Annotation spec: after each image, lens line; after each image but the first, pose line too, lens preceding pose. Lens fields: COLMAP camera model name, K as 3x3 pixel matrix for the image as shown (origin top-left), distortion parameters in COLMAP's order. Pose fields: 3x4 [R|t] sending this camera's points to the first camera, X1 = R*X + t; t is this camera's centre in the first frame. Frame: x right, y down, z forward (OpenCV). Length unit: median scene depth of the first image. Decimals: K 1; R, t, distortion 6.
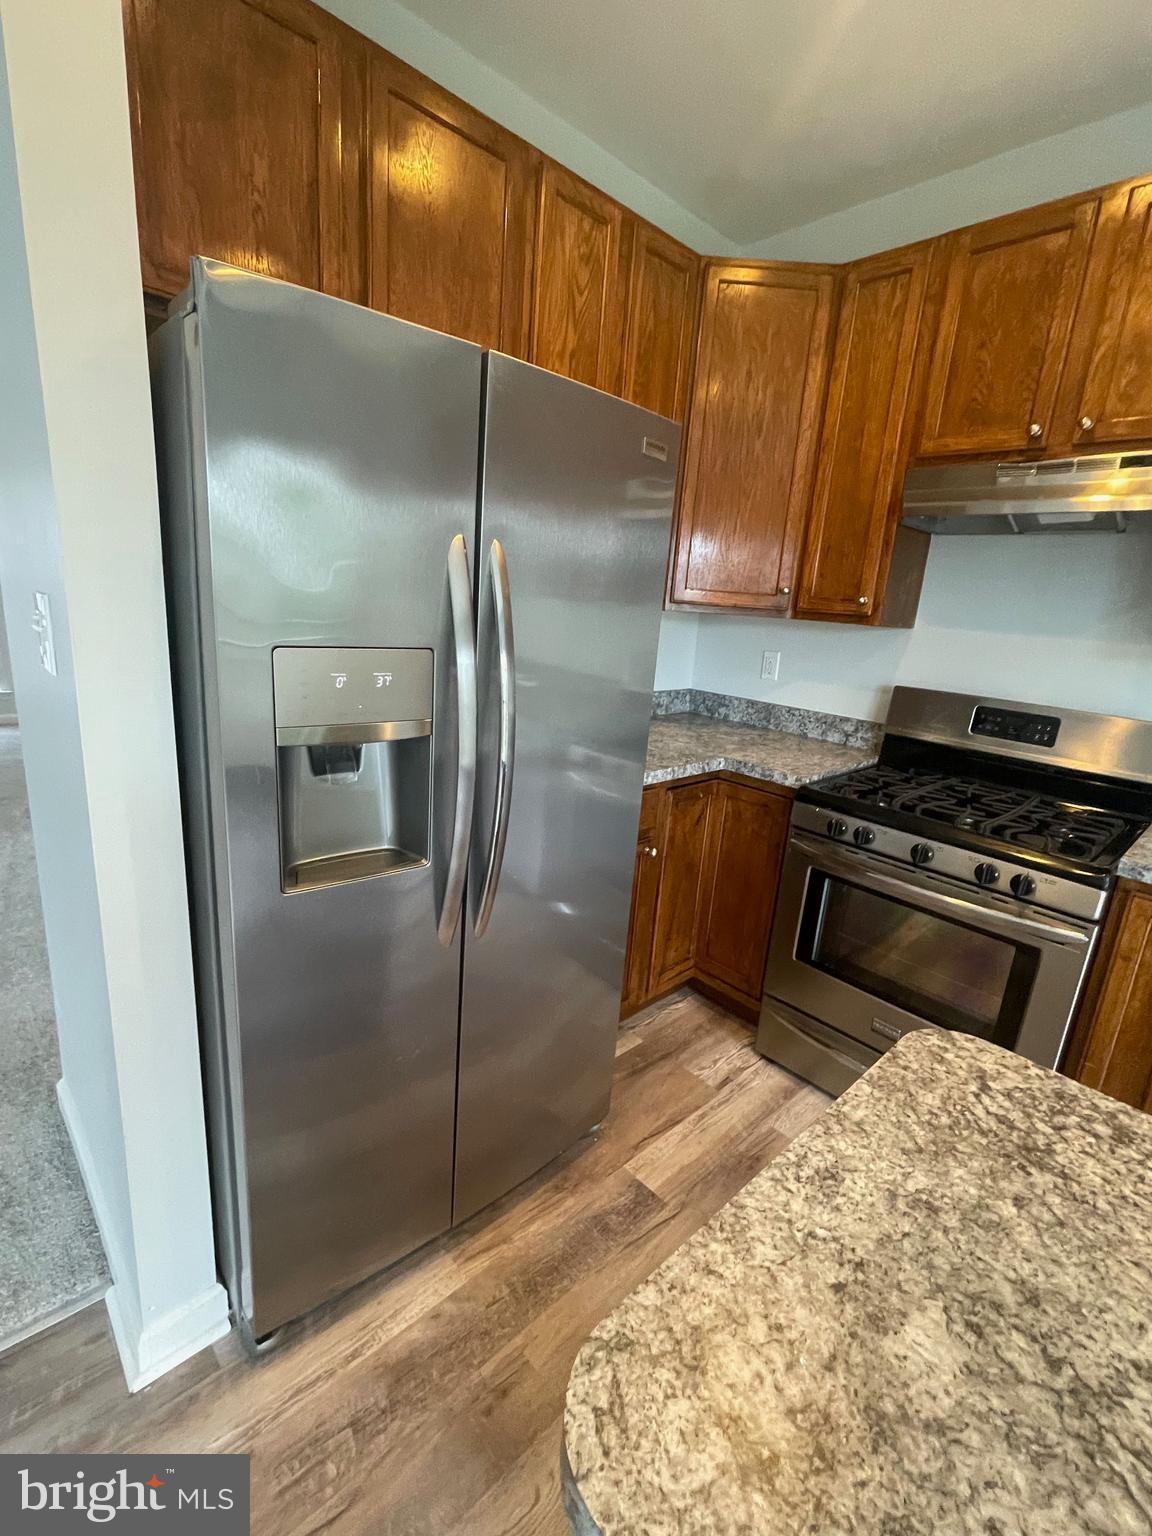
lens RADIAL K [[683.5, 0, 567.9], [0, 683.5, 768.8], [0, 0, 1]] dist [-0.003961, 0.001510]
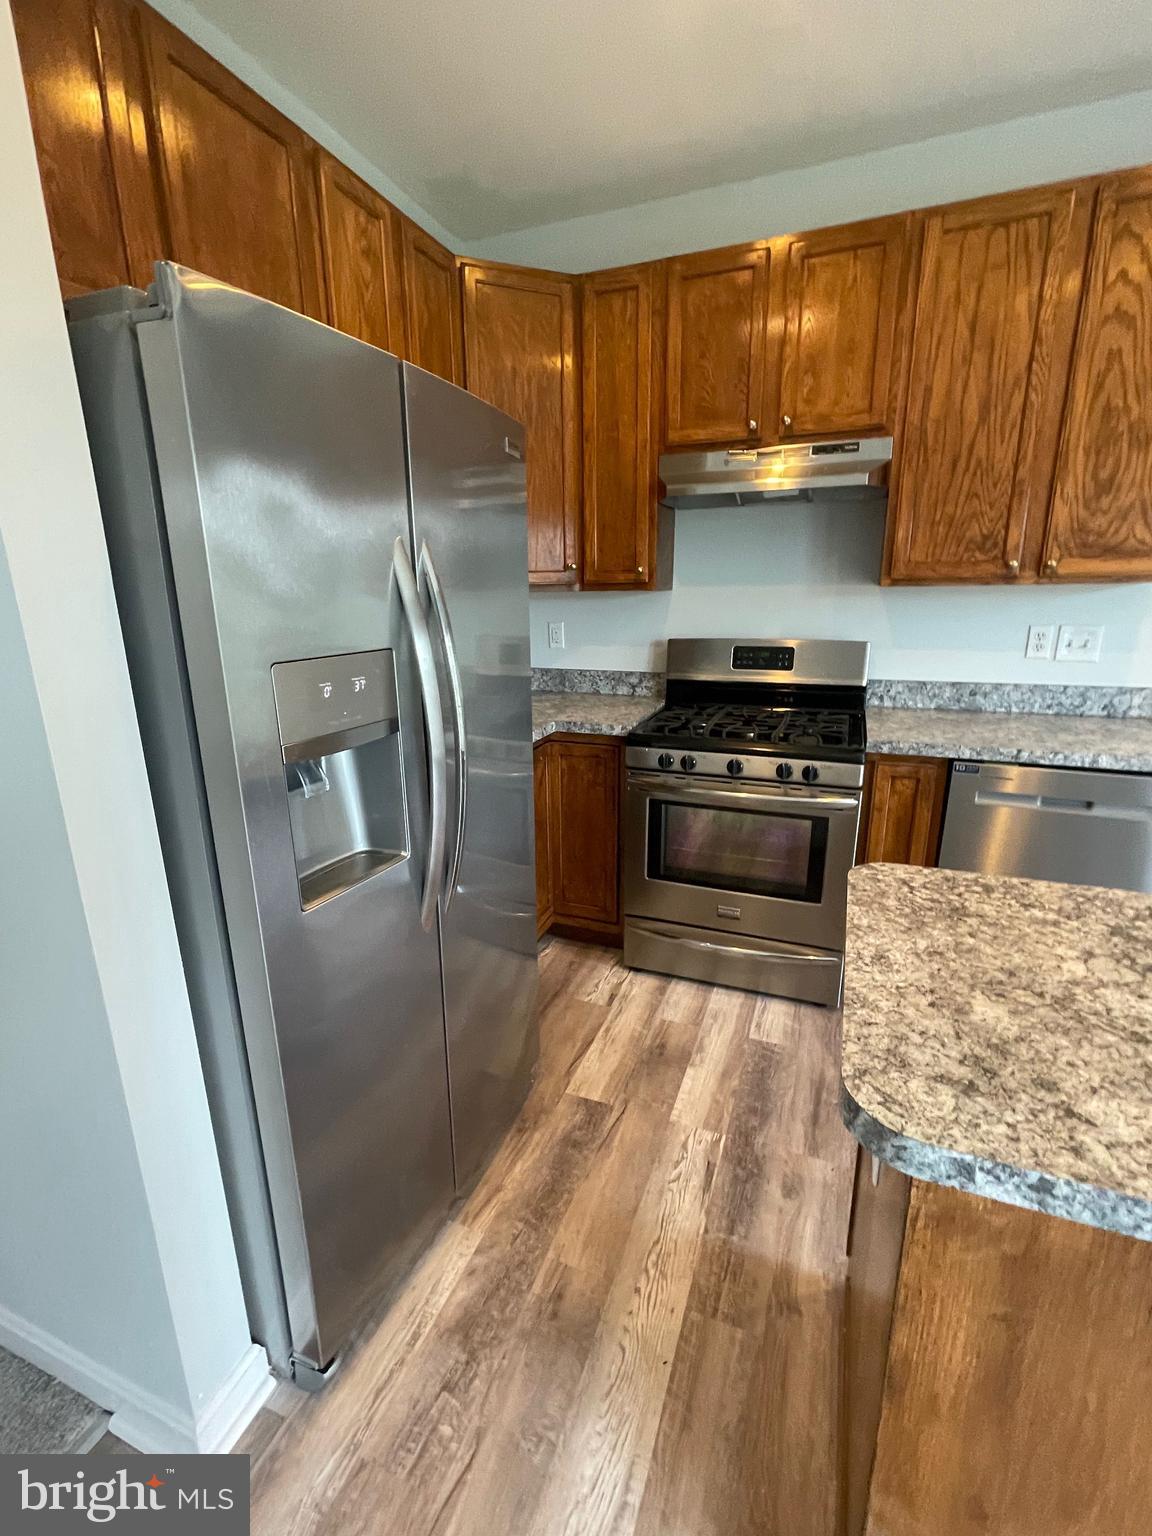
lens RADIAL K [[685.0, 0, 566.7], [0, 685.0, 771.1], [0, 0, 1]] dist [-0.003123, 0.001280]
pose [[0.901680, -0.194106, 0.386389, -0.247273], [0.181776, 0.980945, 0.068592, -0.011612], [-0.392341, 0.008389, 0.919782, -0.040183]]
